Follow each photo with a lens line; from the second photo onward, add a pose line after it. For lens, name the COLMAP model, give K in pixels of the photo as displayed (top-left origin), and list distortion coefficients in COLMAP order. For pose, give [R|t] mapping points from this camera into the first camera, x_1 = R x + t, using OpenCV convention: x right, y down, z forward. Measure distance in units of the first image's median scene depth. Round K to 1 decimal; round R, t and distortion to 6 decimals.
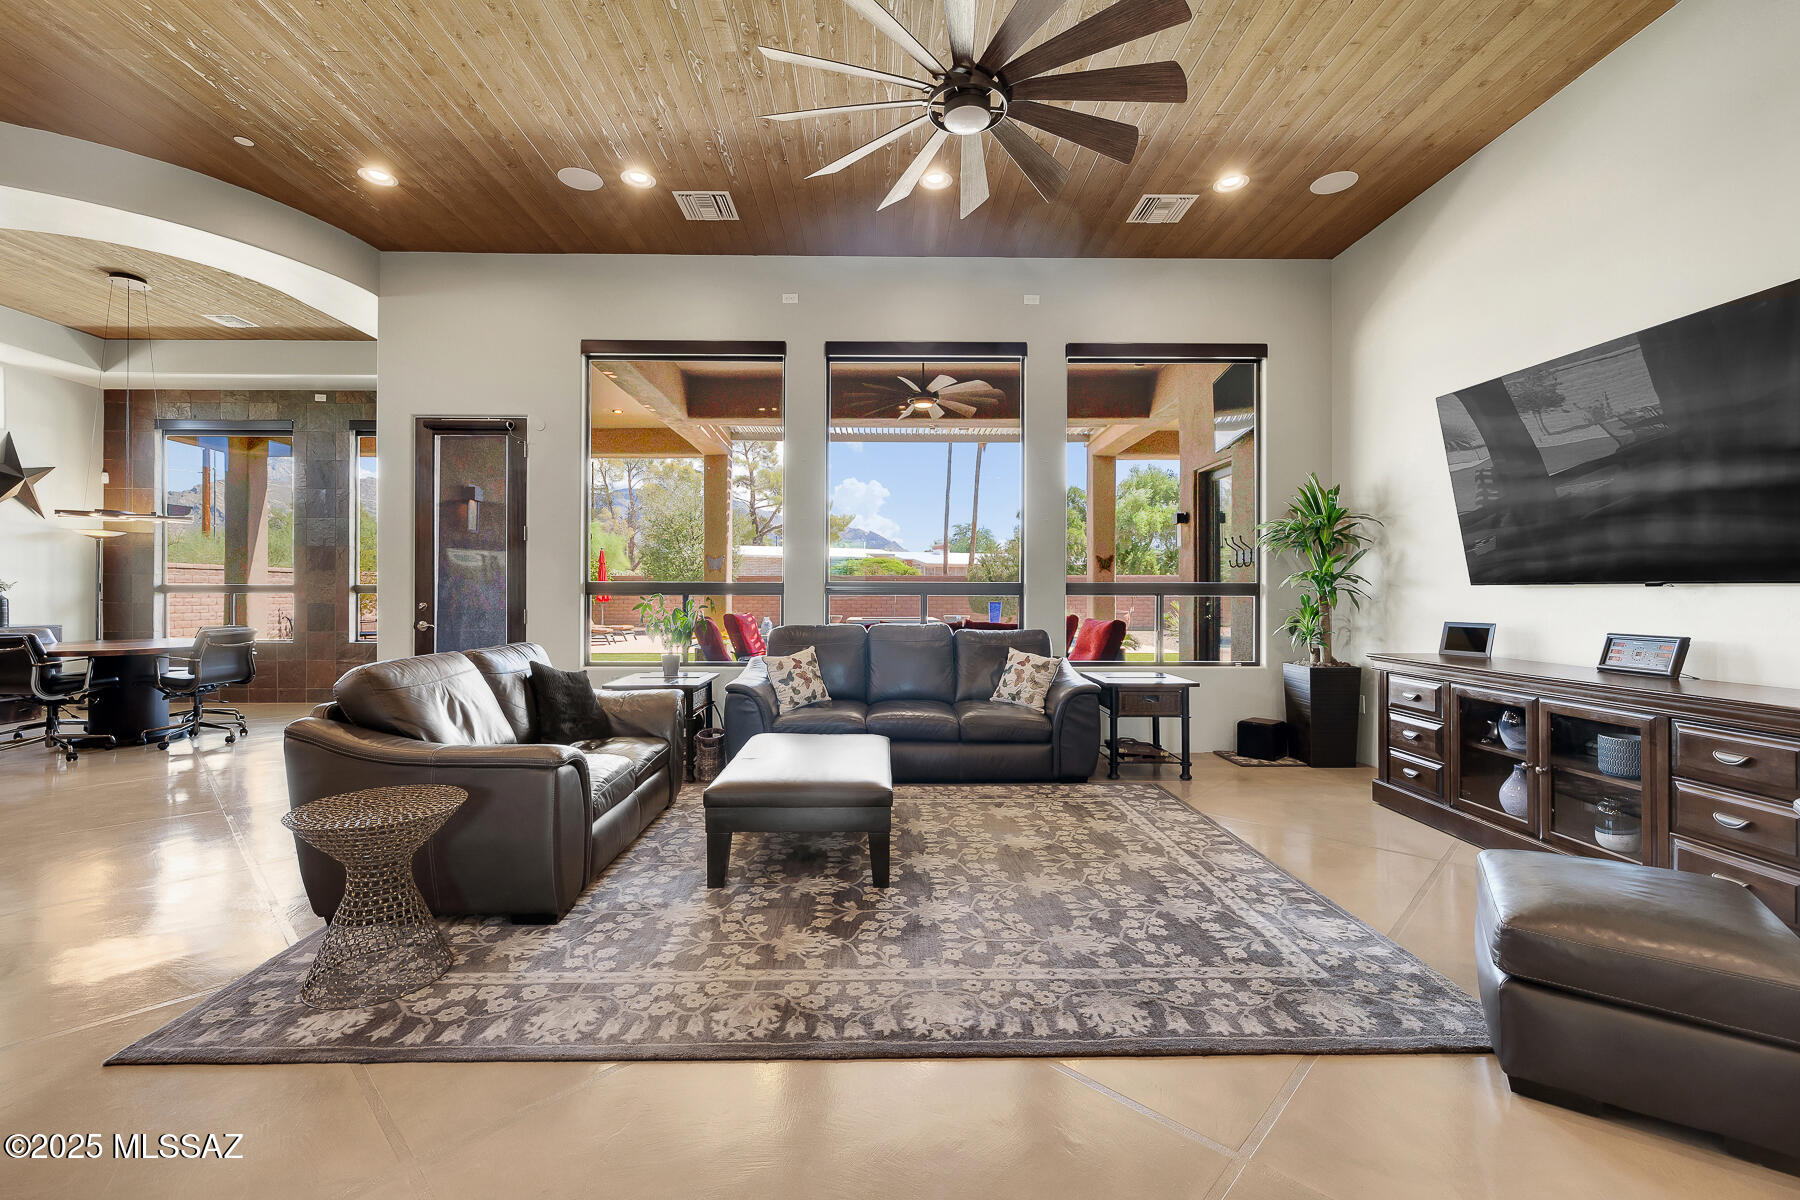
lens RADIAL K [[758.1, 0, 889.2], [0, 758.1, 592.3], [0, 0, 1]] dist [0.001139, -0.000120]
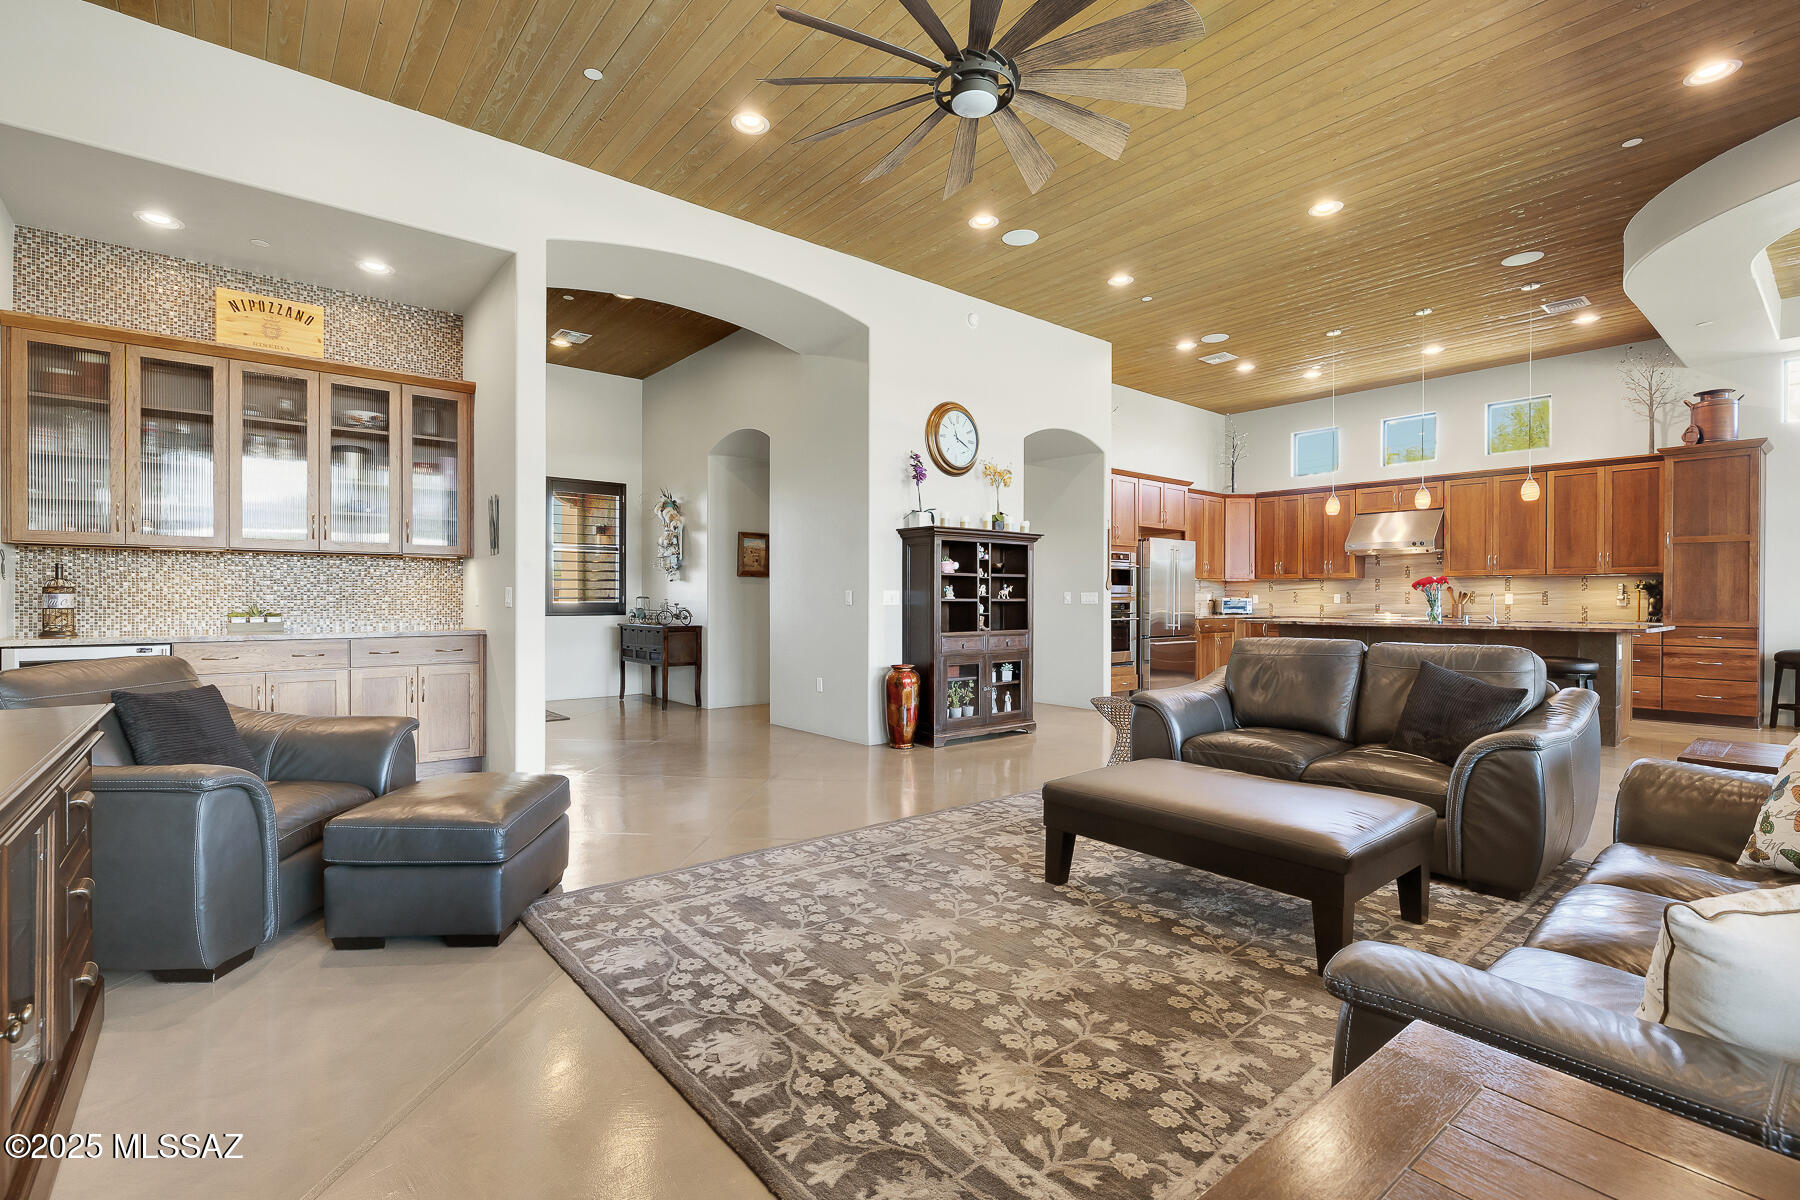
lens RADIAL K [[814.8, 0, 900.0], [0, 814.8, 600.0], [0, 0, 1]] dist [-0.000755, 0.000130]
pose [[-0.774549, -0.001485, -0.632512, 0.774946], [-0.003037, 0.999994, 0.001372, 0.019839], [0.632507, 0.002983, -0.774549, 1.609226]]
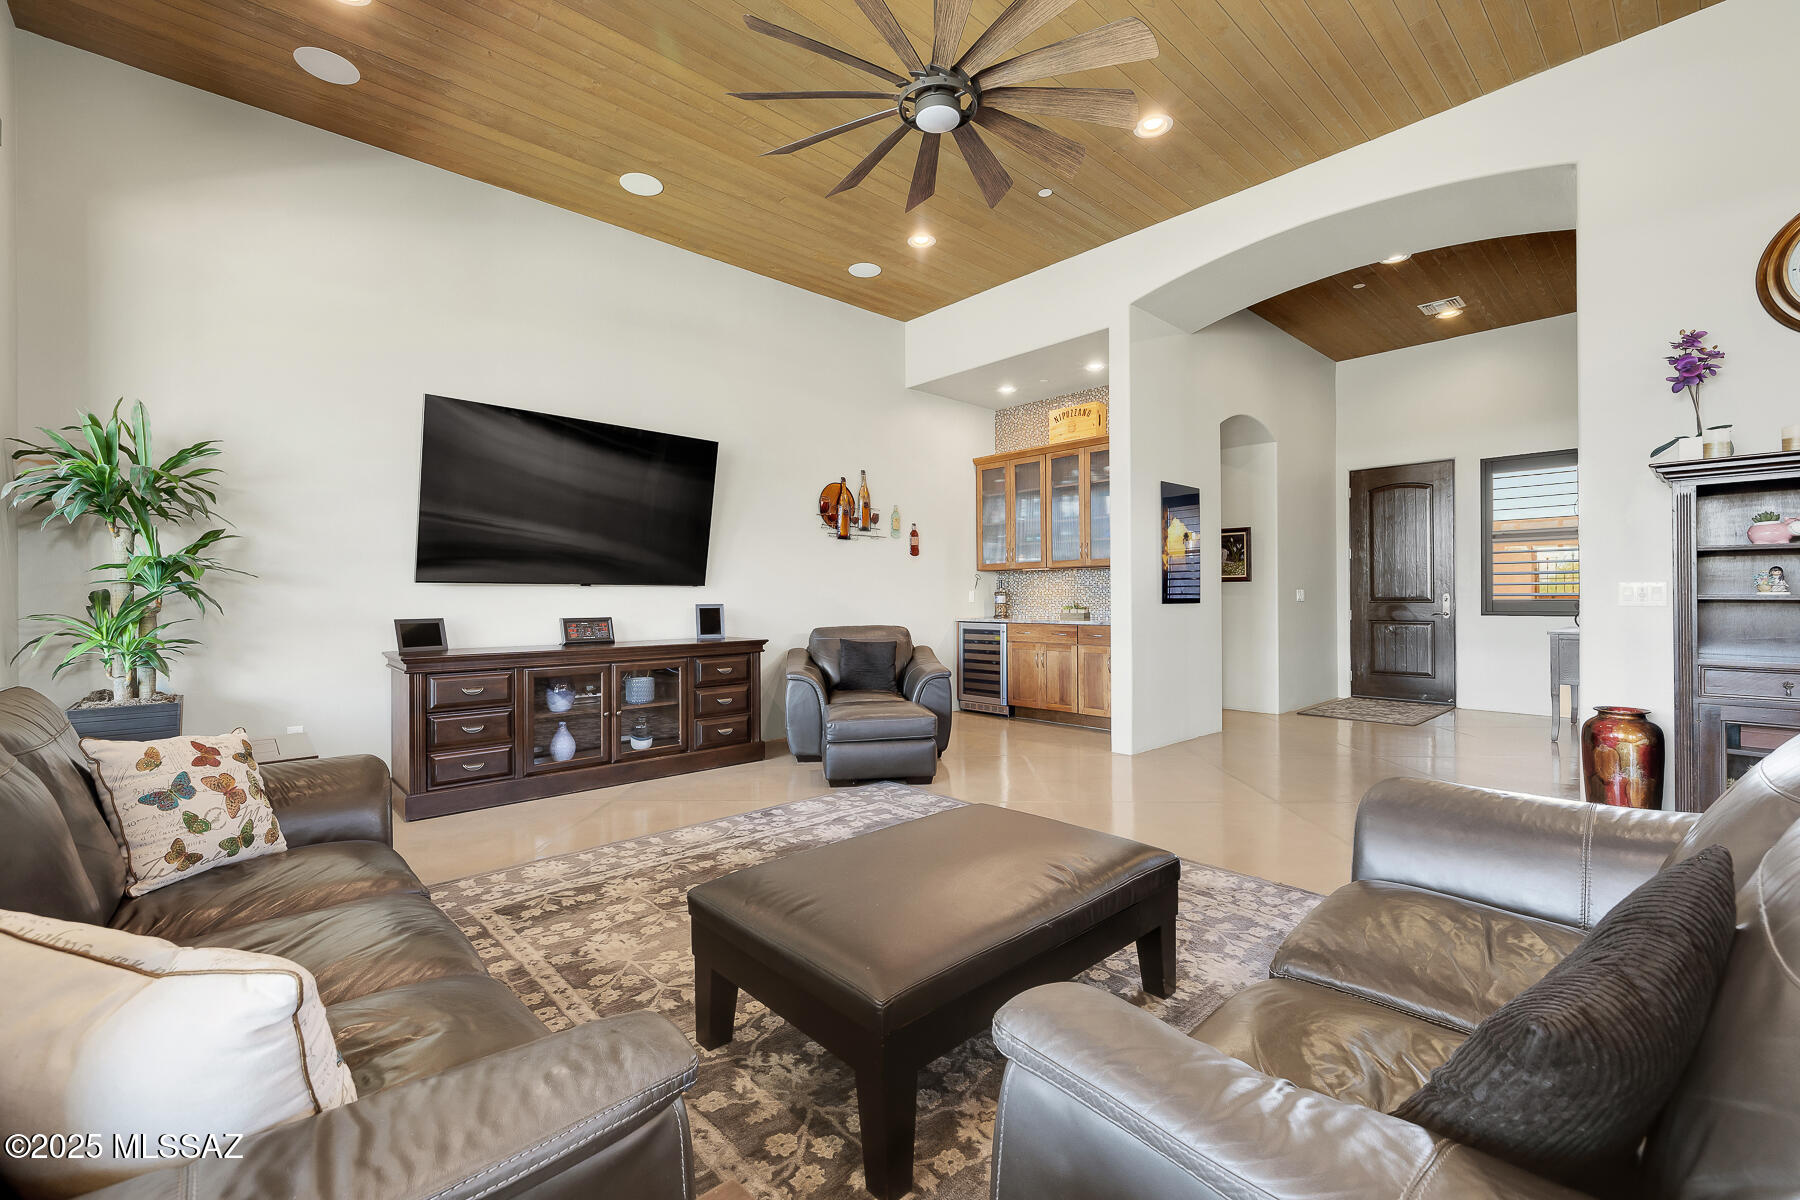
lens RADIAL K [[763.0, 0, 895.5], [0, 763.0, 591.6], [0, 0, 1]] dist [0.000162, 0.000134]
pose [[-0.669883, 0.006669, 0.742437, -0.564749], [0.004099, 0.999978, -0.005283, 0.015294], [-0.742456, -0.000496, -0.669895, 1.580525]]
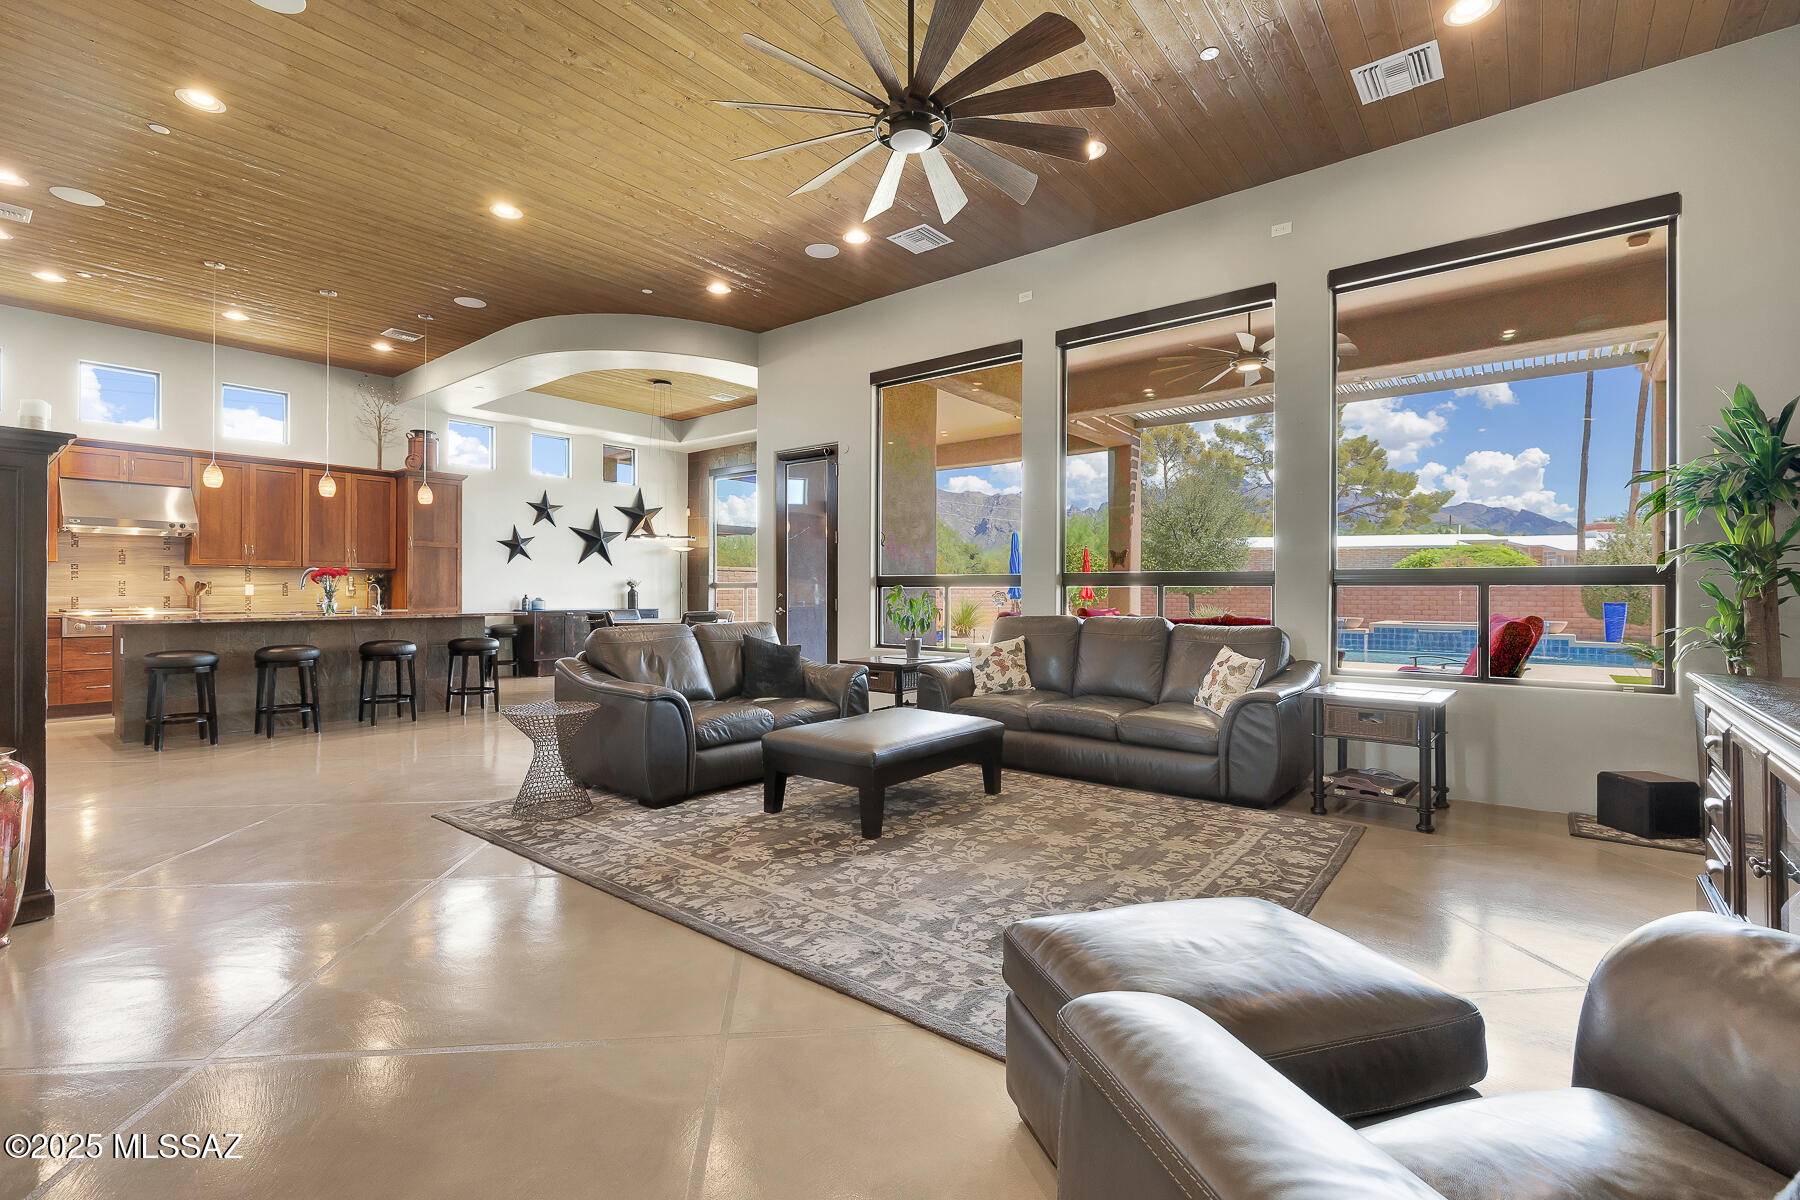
lens RADIAL K [[798.8, 0, 887.2], [0, 798.8, 590.8], [0, 0, 1]] dist [-0.005832, 0.000197]
pose [[0.766014, -0.000604, -0.642823, 0.737813], [-0.000068, 0.999999, -0.001021, 0.018522], [0.642824, 0.000826, 0.766014, 0.097647]]
